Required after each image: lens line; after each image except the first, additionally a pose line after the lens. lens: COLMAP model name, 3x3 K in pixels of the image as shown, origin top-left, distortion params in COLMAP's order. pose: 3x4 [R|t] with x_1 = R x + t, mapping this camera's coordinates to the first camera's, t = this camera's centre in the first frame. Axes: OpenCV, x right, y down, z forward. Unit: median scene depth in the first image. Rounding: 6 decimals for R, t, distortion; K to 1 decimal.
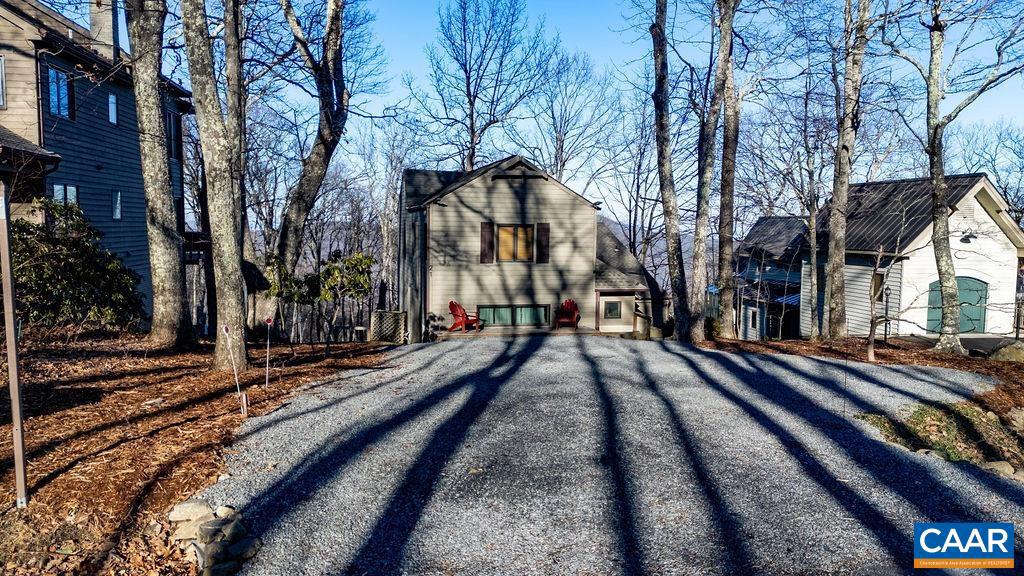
lens RADIAL K [[740.5, 0, 512.0], [0, 740.5, 288.0], [0, 0, 1]] dist [0.070582, -0.086814]
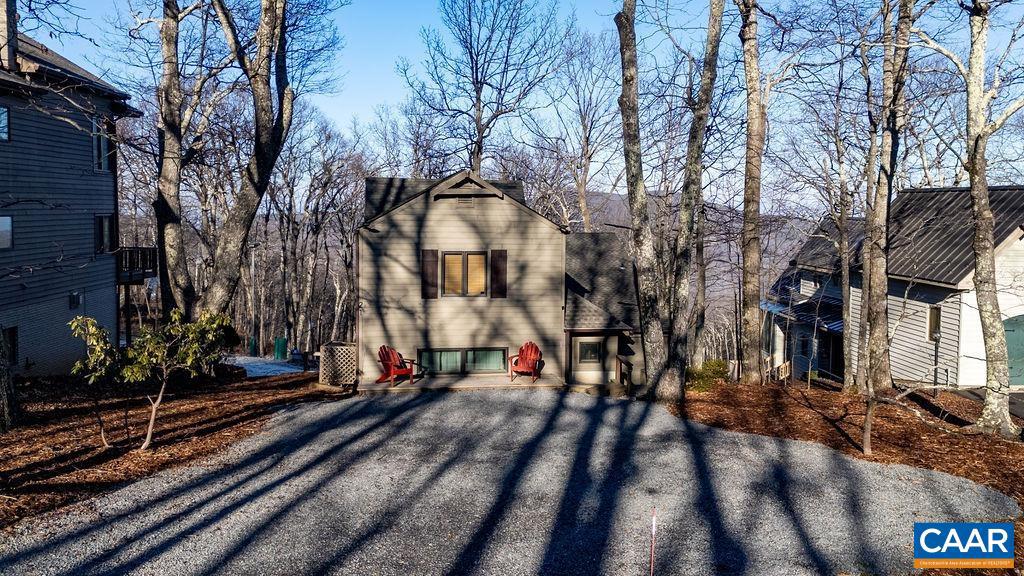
lens RADIAL K [[811.2, 0, 514.9], [0, 811.2, 256.2], [0, 0, 1]] dist [0.096488, -0.115101]
pose [[0.995716, 0.003304, -0.092409, 0.145139], [-0.005300, 0.999758, -0.021357, -0.061409], [0.092316, 0.021756, 0.995492, 0.092554]]
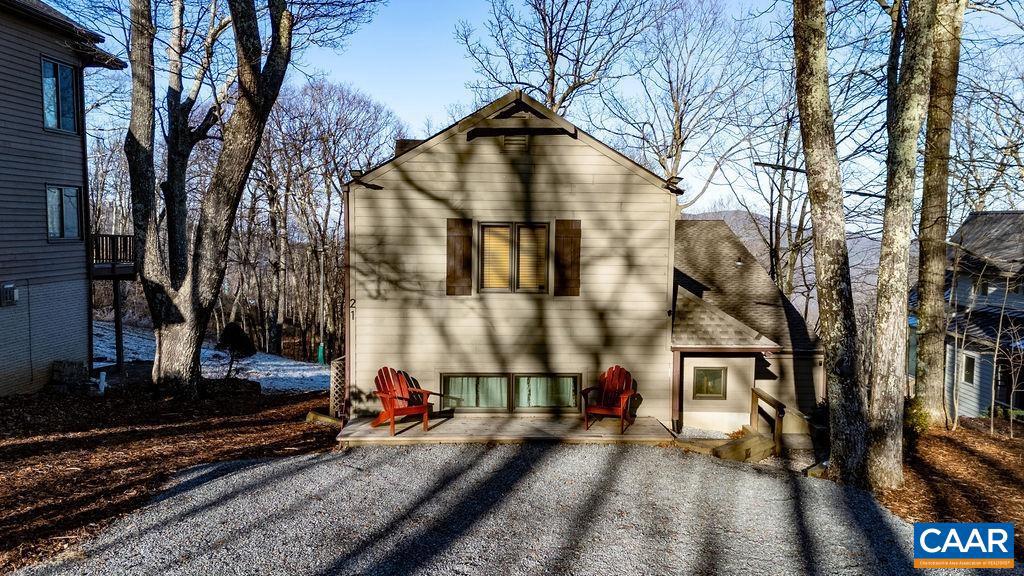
lens RADIAL K [[740.5, 0, 512.0], [0, 740.5, 288.0], [0, 0, 1]] dist [0.070582, -0.086814]
pose [[0.979853, 0.014265, -0.199209, 0.109104], [-0.014393, 0.999896, 0.000809, -0.039295], [0.199200, 0.002074, 0.979957, 0.475859]]
